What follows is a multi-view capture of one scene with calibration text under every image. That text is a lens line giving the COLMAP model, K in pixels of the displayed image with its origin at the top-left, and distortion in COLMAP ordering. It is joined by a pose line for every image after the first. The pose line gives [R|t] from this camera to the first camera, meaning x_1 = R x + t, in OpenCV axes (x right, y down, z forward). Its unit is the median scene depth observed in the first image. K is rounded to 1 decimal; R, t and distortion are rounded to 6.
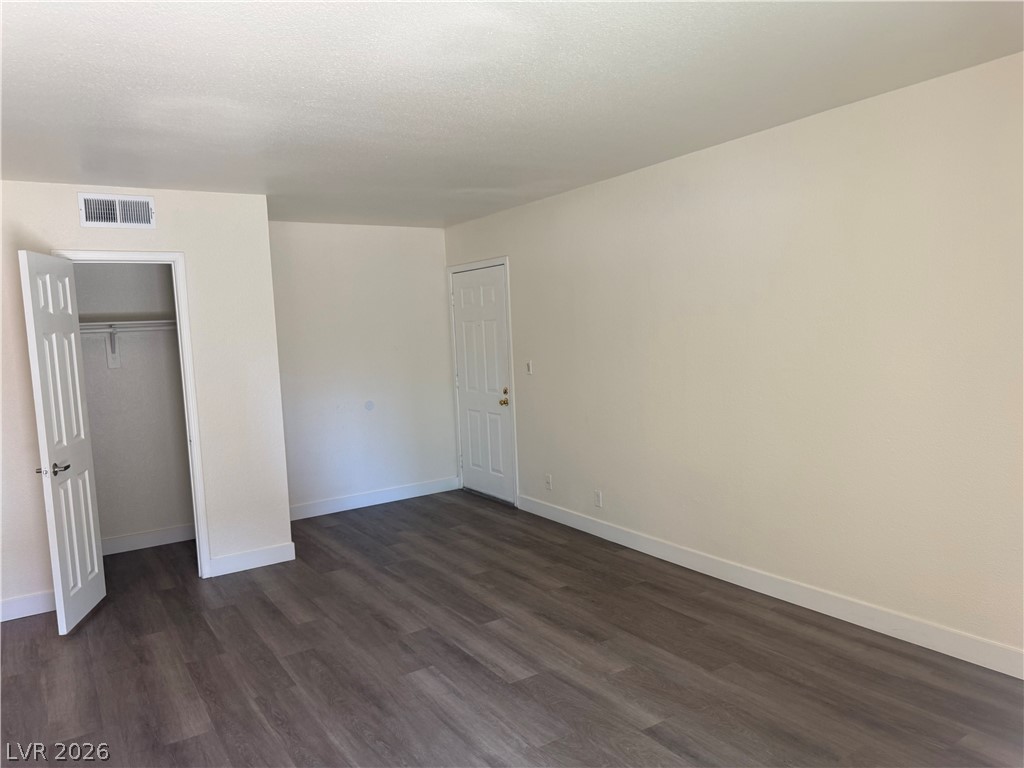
lens RADIAL K [[723.2, 0, 516.3], [0, 723.2, 372.5], [0, 0, 1]] dist [0.072928, -0.095479]
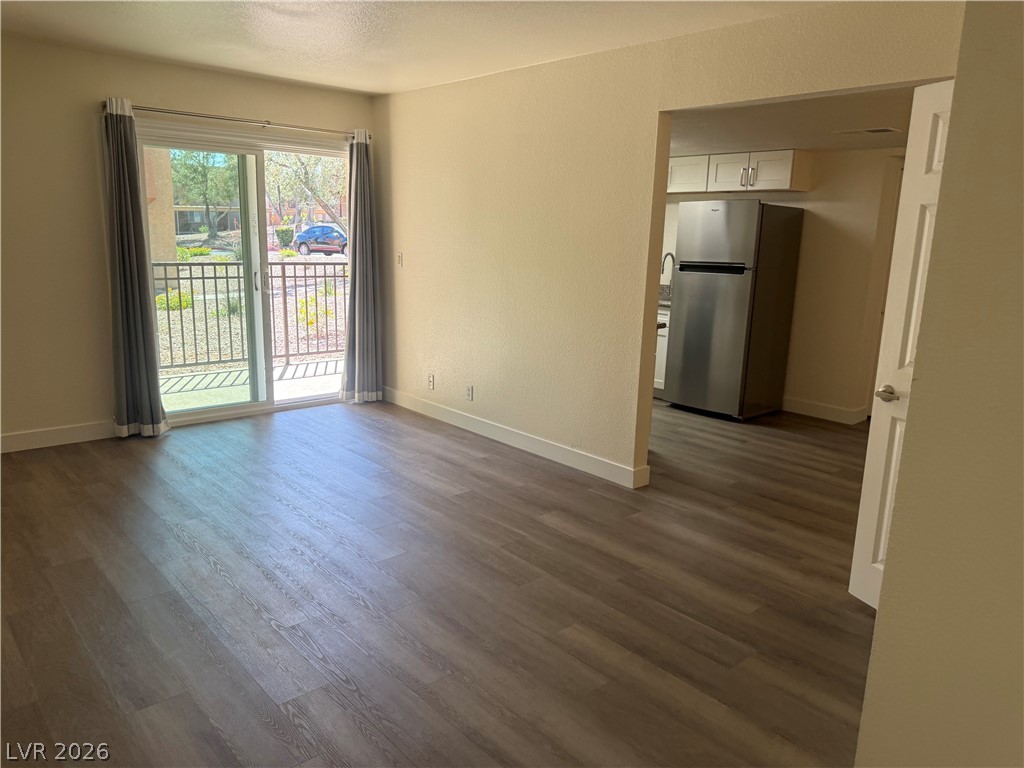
lens RADIAL K [[723.2, 0, 502.9], [0, 723.2, 381.6], [0, 0, 1]] dist [0.072928, -0.095479]
pose [[-0.989855, 0.046622, -0.134215, -0.145117], [0.007993, 0.961407, 0.275015, -0.085041], [0.141857, 0.271152, -0.952026, 1.640130]]
